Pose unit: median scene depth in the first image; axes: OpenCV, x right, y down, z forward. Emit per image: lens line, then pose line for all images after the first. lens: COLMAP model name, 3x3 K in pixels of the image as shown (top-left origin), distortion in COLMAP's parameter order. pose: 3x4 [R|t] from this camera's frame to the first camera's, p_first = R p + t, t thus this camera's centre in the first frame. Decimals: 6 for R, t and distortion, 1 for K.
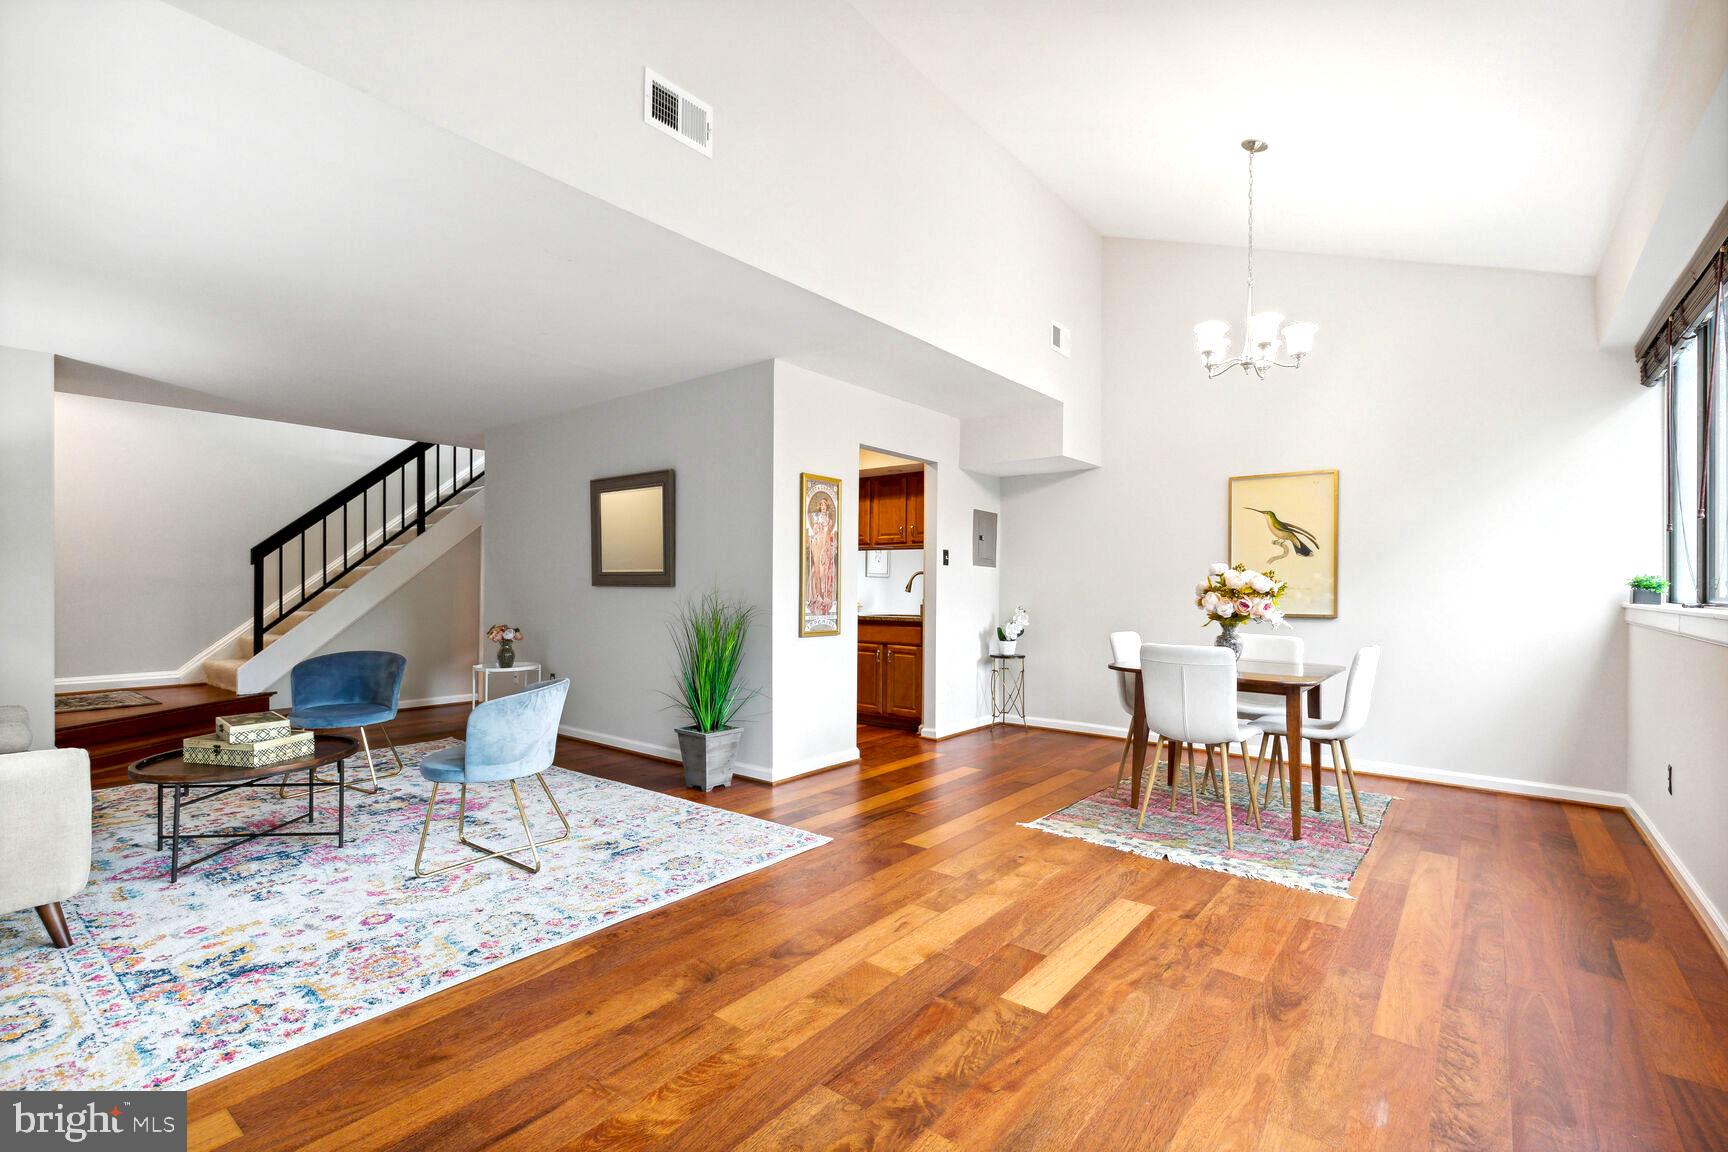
lens RADIAL K [[785.4, 0, 864.0], [0, 785.4, 576.0], [0, 0, 1]] dist [-0.004151, -0.000104]
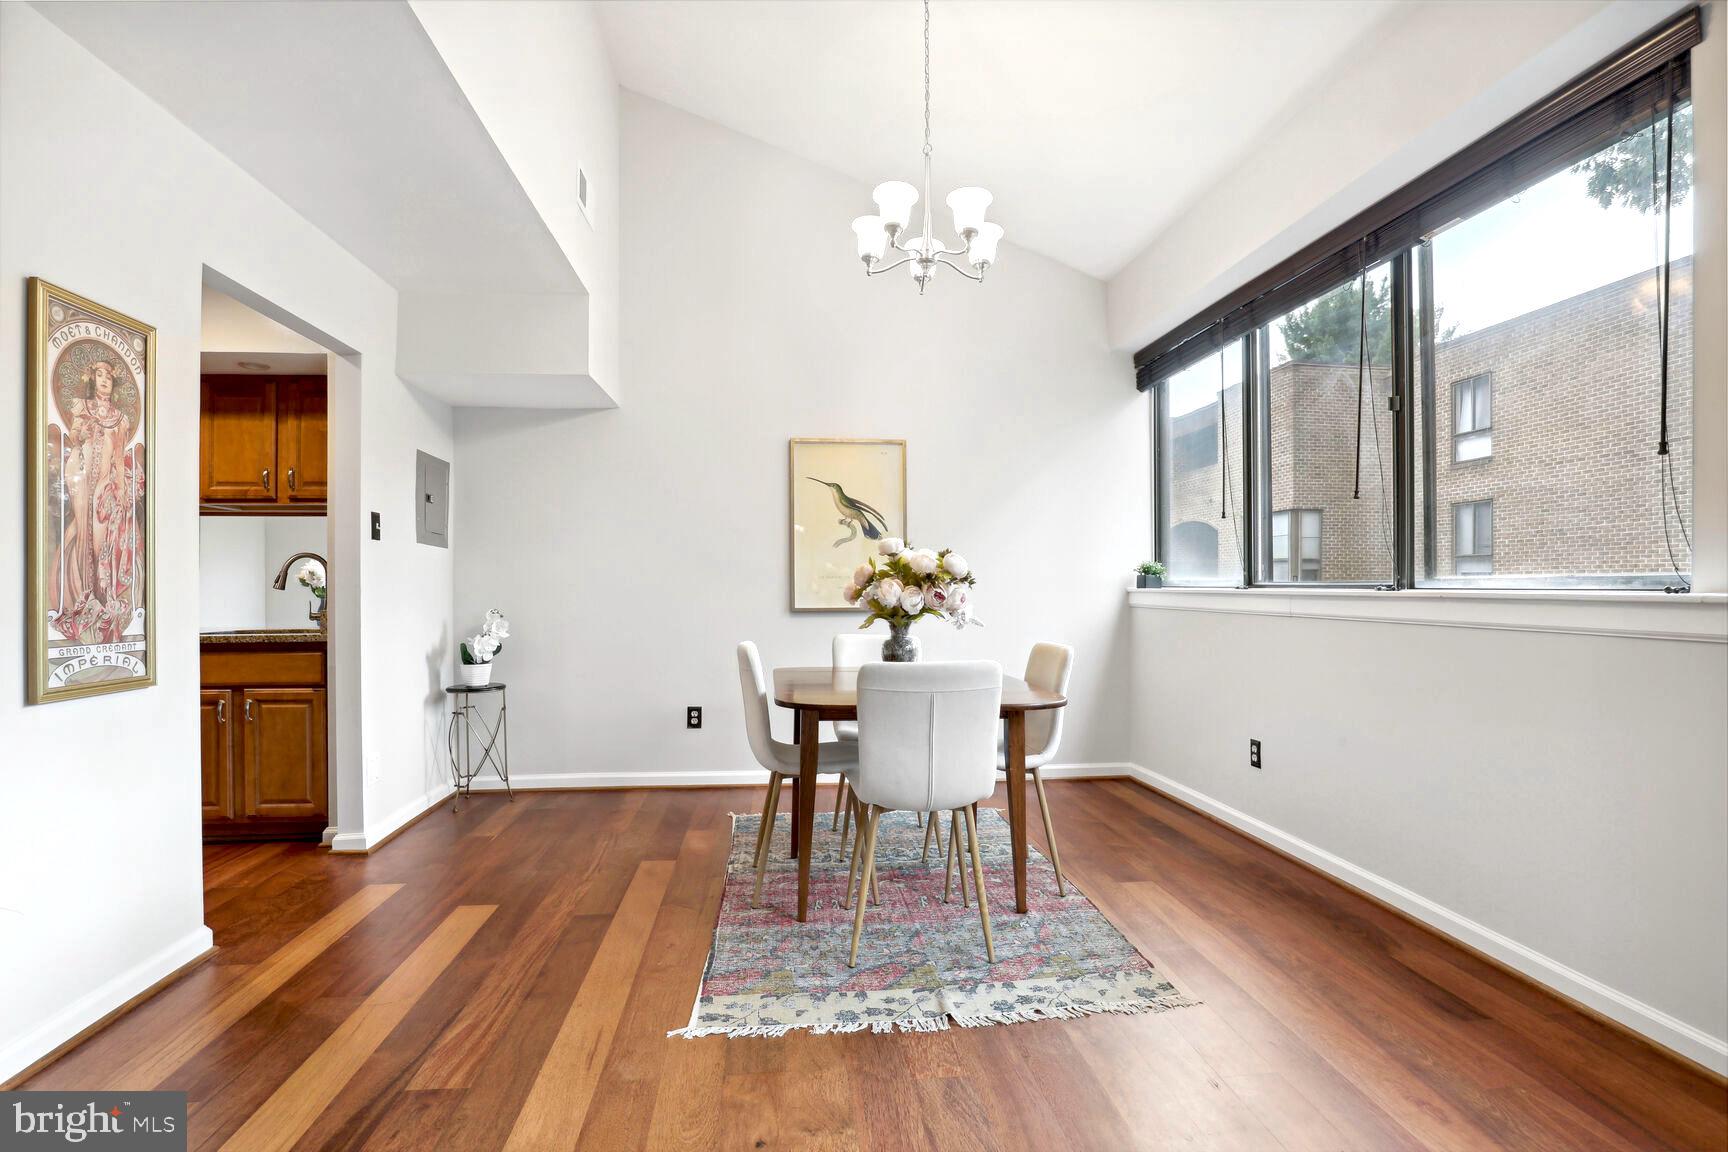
lens RADIAL K [[795.1, 0, 869.5], [0, 795.1, 588.4], [0, 0, 1]] dist [-0.027666, 0.000407]
pose [[0.710894, -0.013062, 0.703178, -0.050951], [0.000467, 0.999836, 0.018101, 0.013535], [-0.703299, -0.012540, 0.710784, 0.422103]]
